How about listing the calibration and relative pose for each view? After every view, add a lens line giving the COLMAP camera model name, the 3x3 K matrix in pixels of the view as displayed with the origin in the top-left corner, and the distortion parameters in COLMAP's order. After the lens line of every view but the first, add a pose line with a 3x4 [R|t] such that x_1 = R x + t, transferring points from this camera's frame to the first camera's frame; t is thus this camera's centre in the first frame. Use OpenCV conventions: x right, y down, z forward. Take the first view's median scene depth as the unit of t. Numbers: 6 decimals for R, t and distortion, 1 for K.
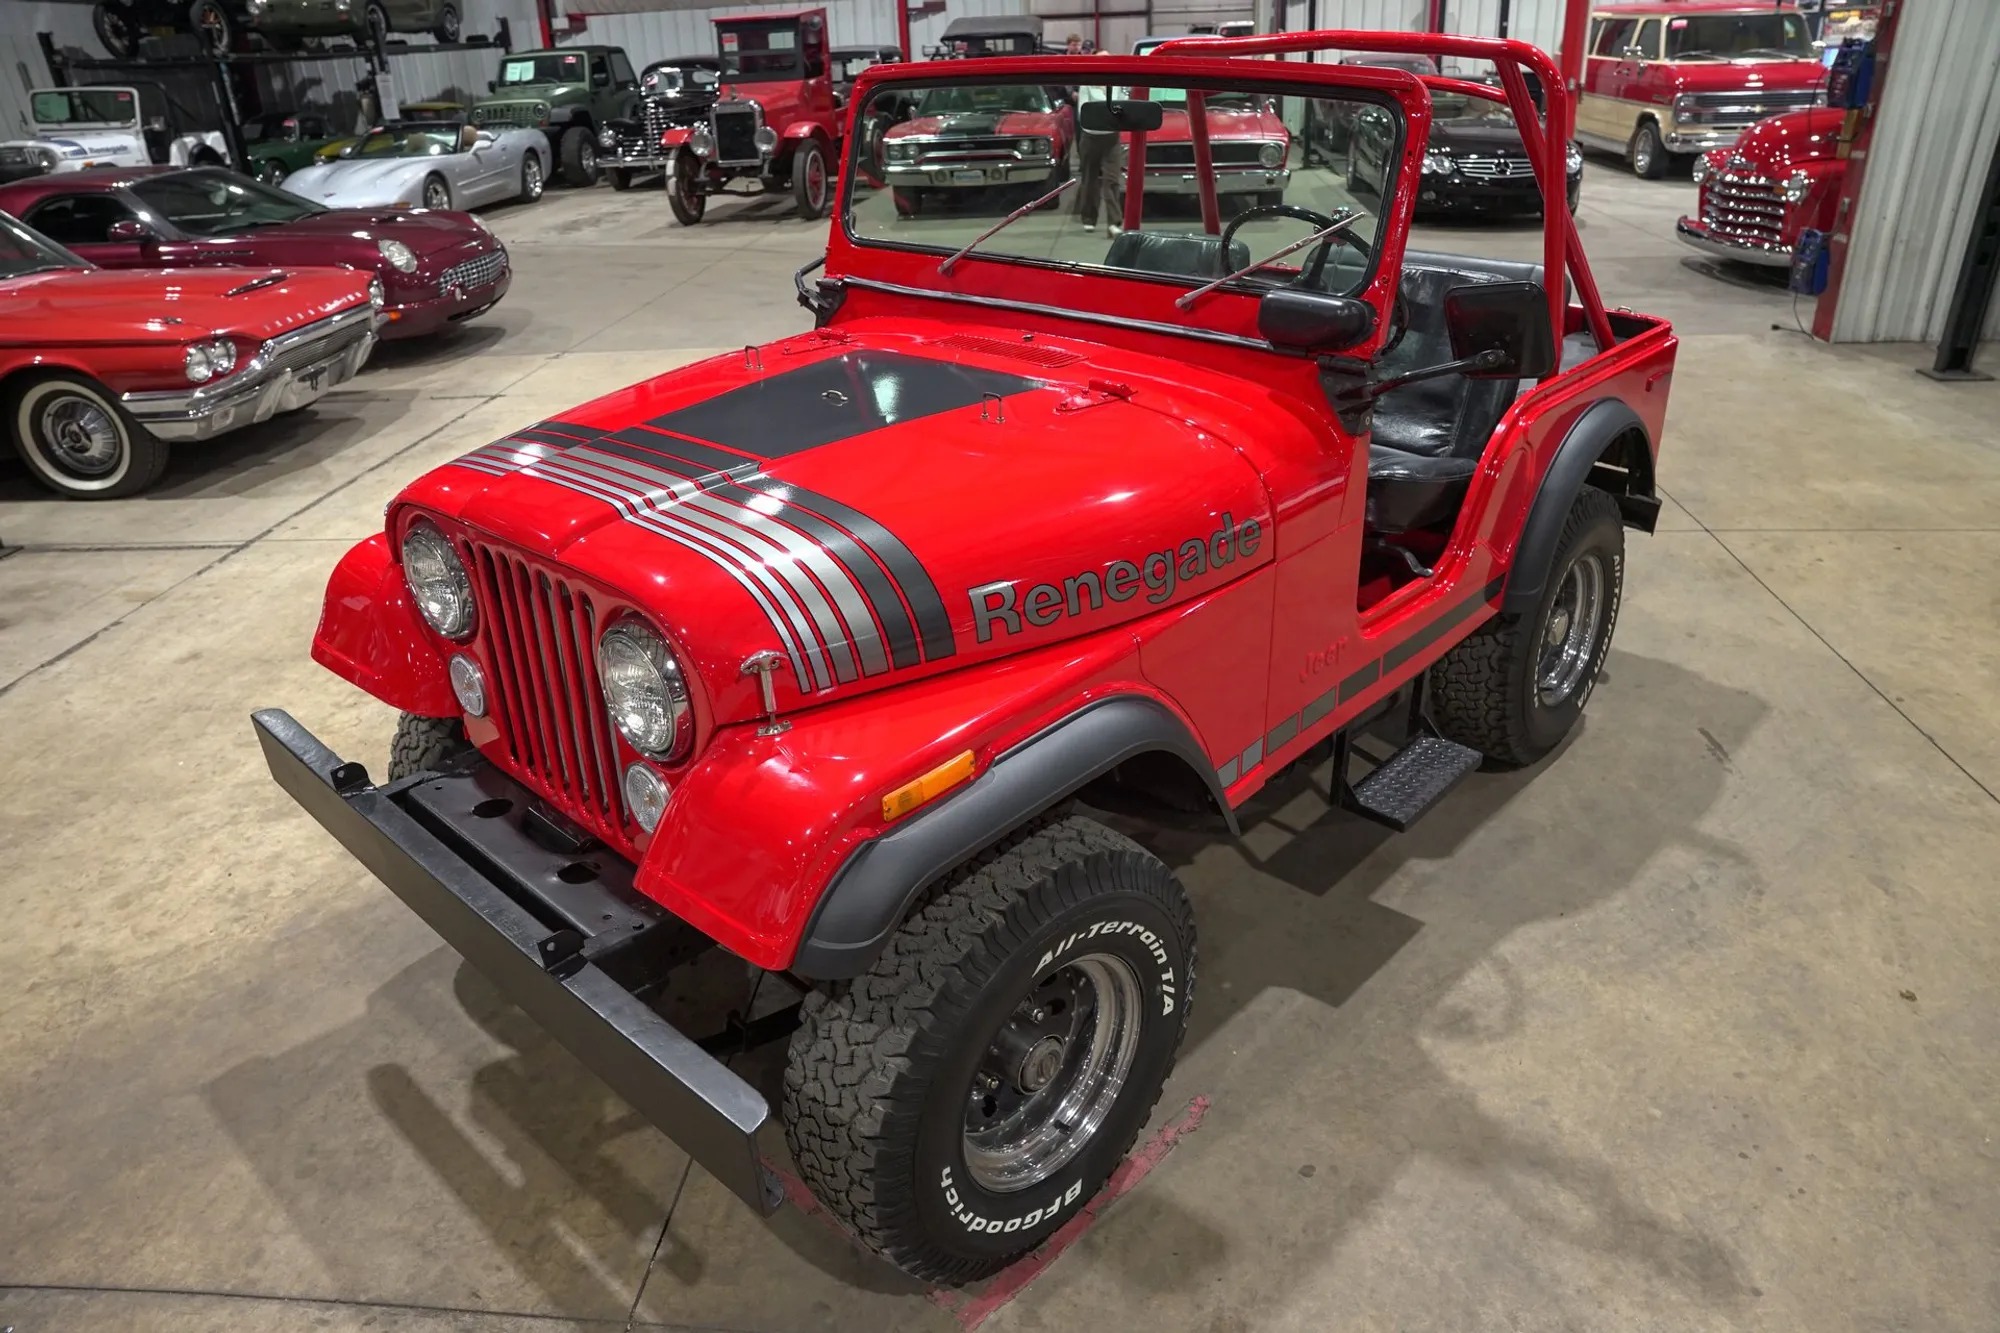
lens RADIAL K [[1371.1, 0, 1005.9], [0, 1371.1, 666.0], [0, 0, 1]] dist [-0.144025, 0.114047]
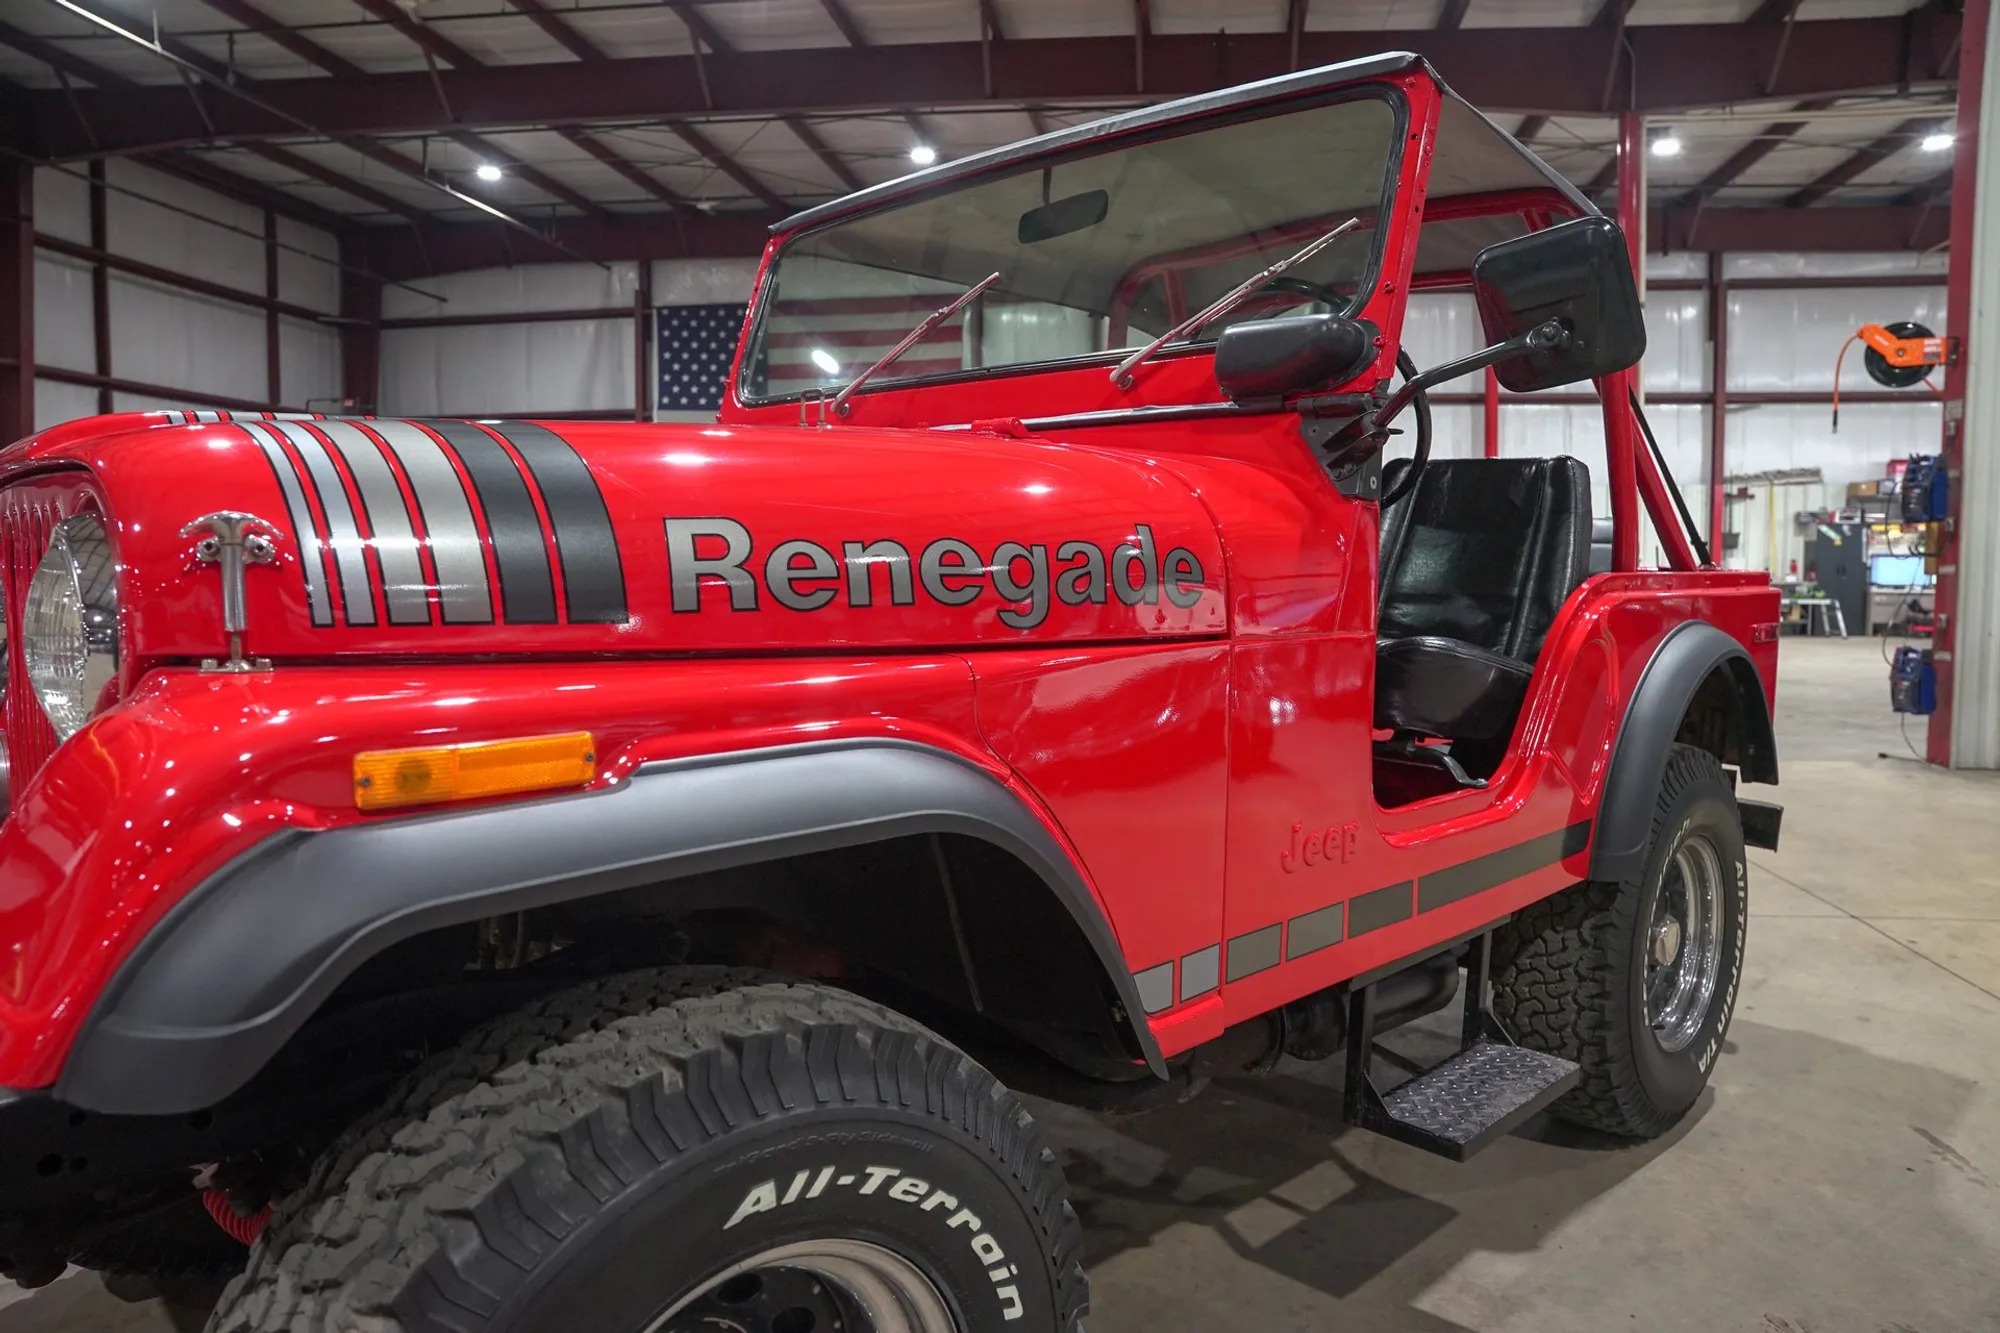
lens RADIAL K [[1372.3, 0, 1007.8], [0, 1372.3, 666.1], [0, 0, 1]] dist [-0.144313, 0.114304]
pose [[0.997417, 0.039970, -0.059676, 0.049236], [-0.058731, 0.932140, -0.357304, 0.052635], [0.041345, 0.359886, 0.932080, 0.145924]]
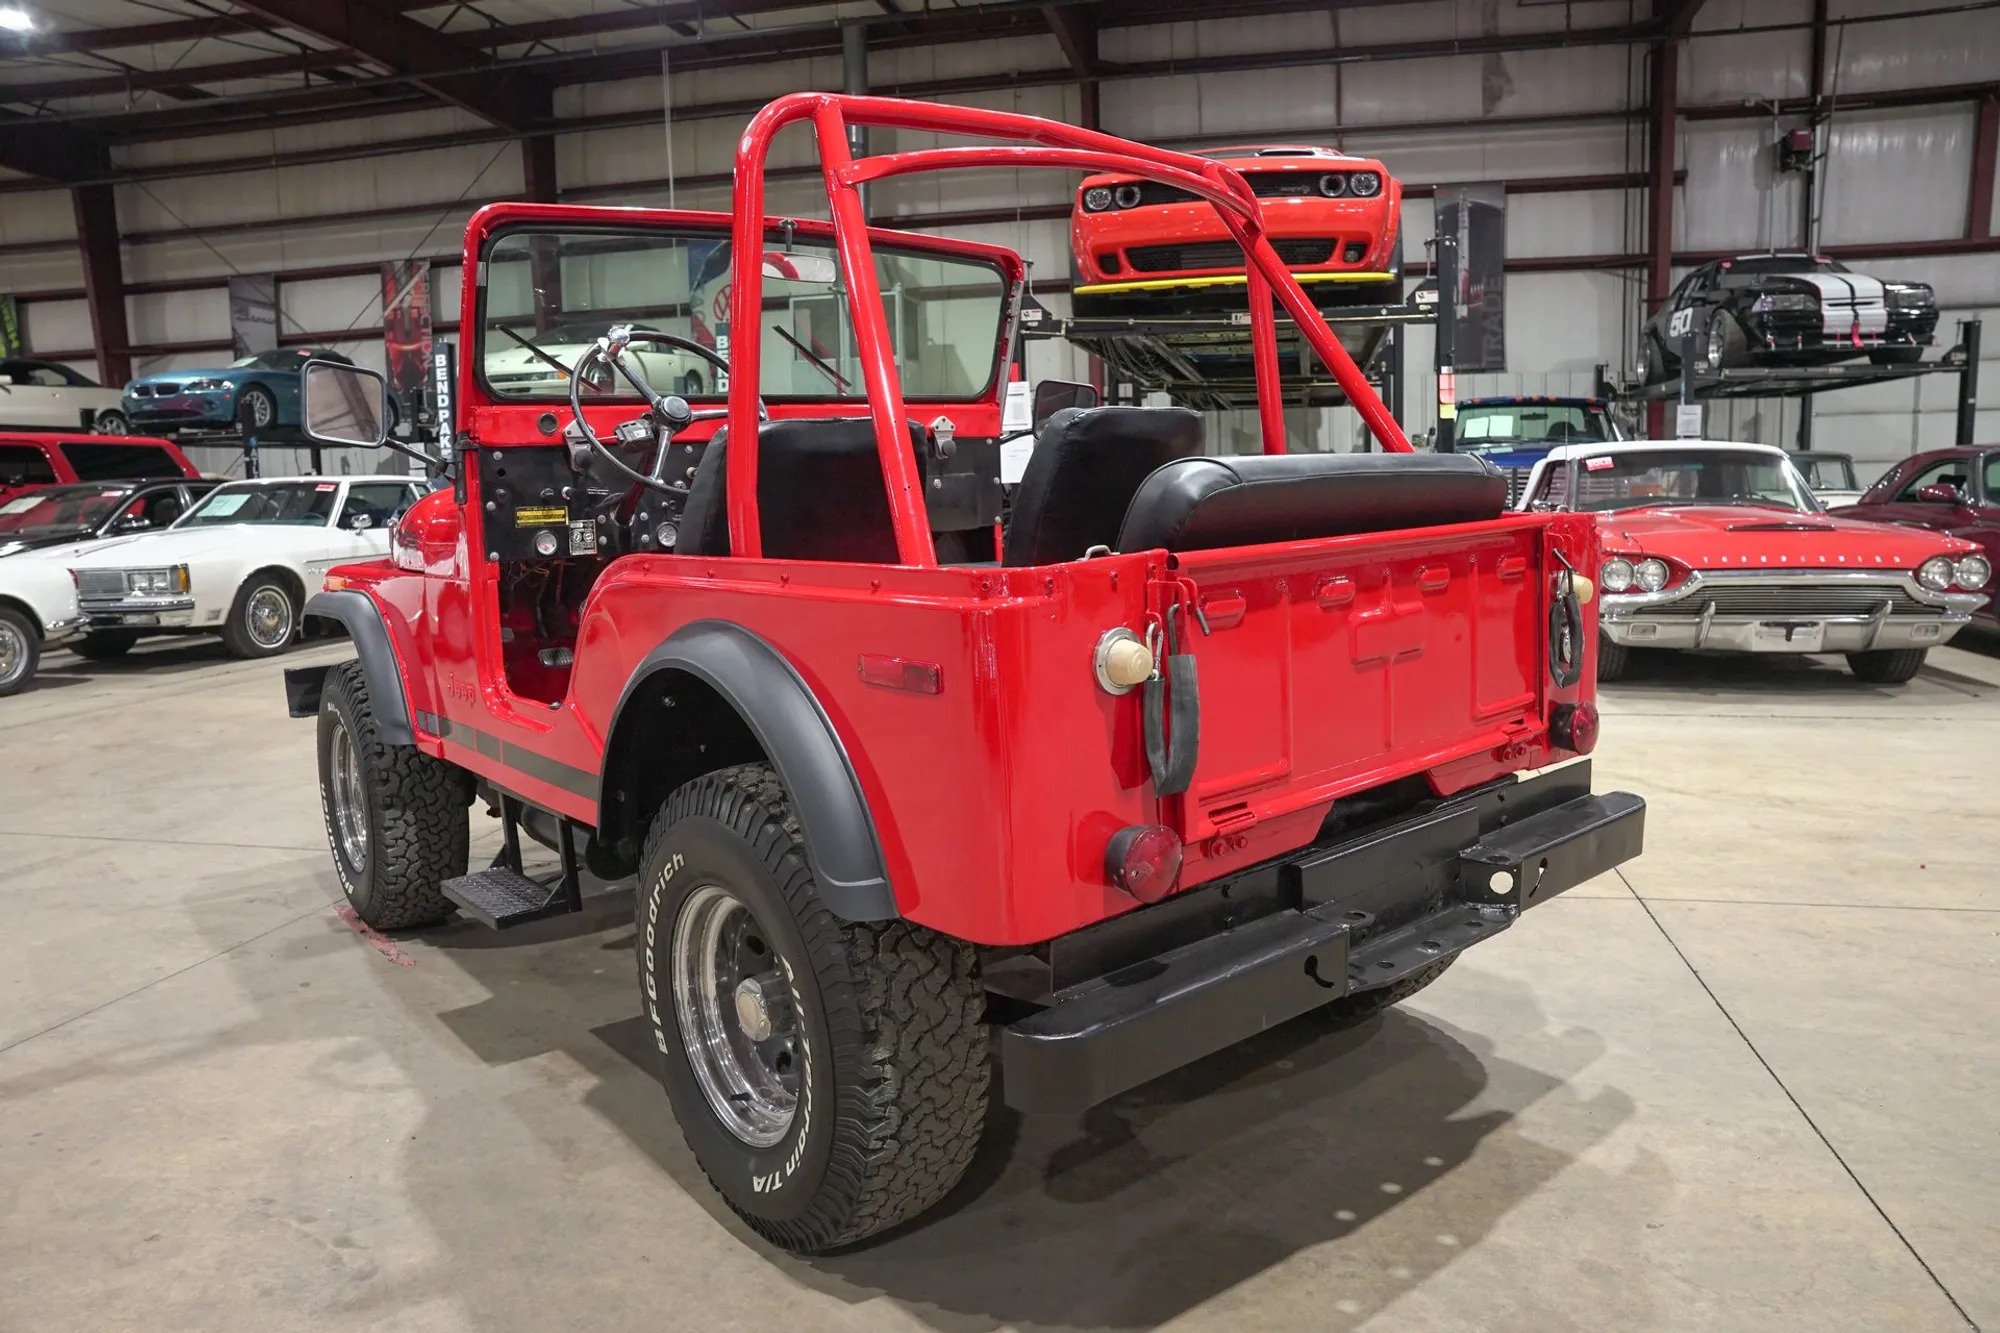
lens RADIAL K [[1371.1, 0, 1005.9], [0, 1371.1, 666.0], [0, 0, 1]] dist [-0.144025, 0.114047]
pose [[-0.122683, 0.175731, -0.976764, 0.514745], [-0.398321, 0.892732, 0.210642, -0.180401], [0.909005, 0.414908, -0.039526, 0.573106]]
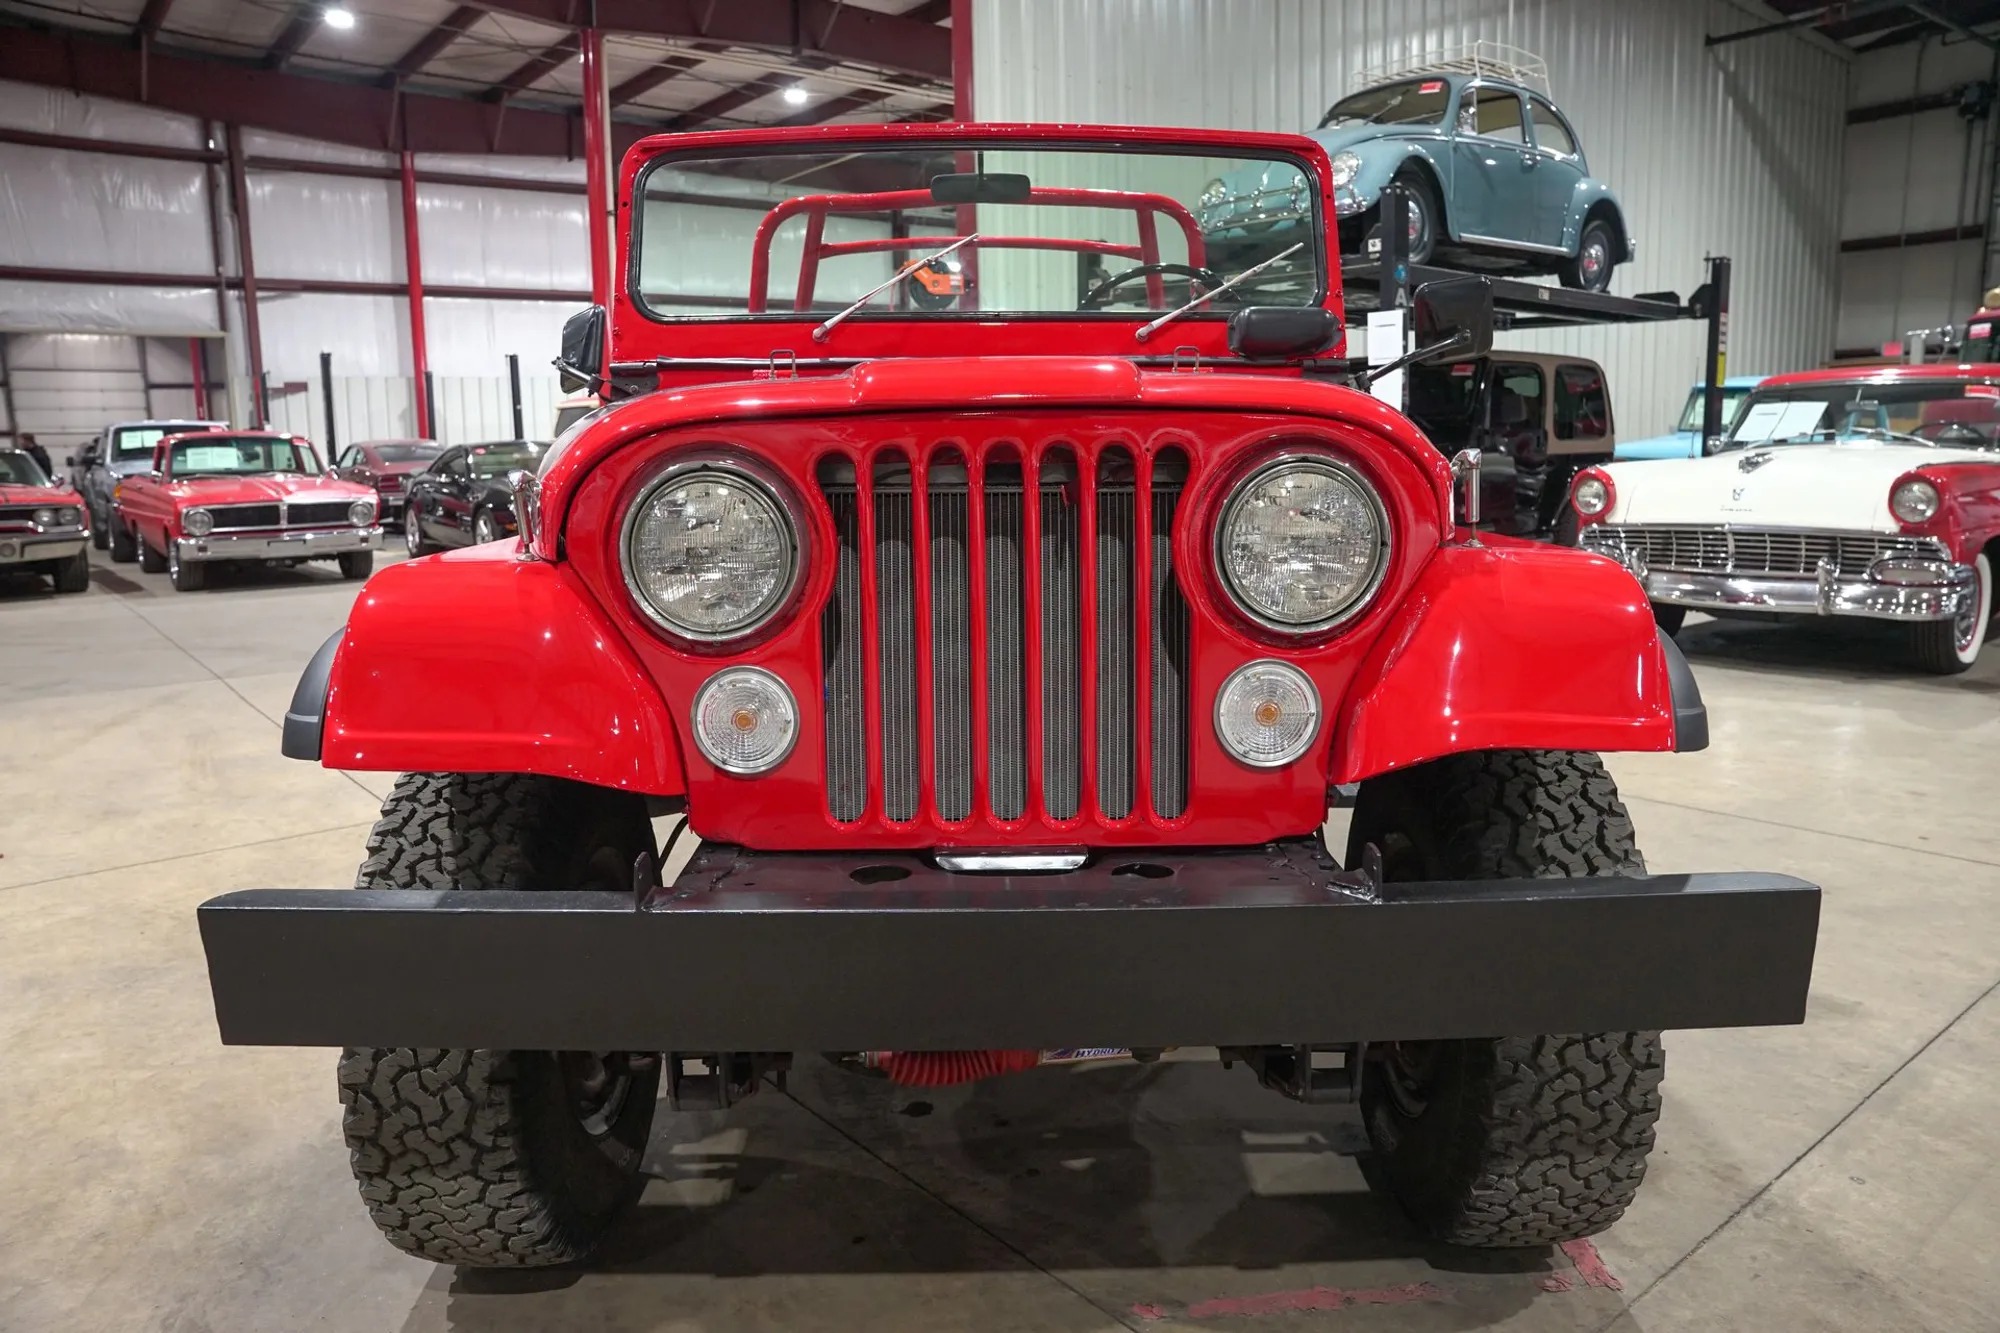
lens RADIAL K [[1372.3, 0, 1007.8], [0, 1372.3, 666.1], [0, 0, 1]] dist [-0.144313, 0.114304]
pose [[0.714715, -0.086465, 0.694051, -0.275645], [0.291503, 0.938860, -0.183217, 0.053731], [-0.635775, 0.333266, 0.696222, 0.169002]]
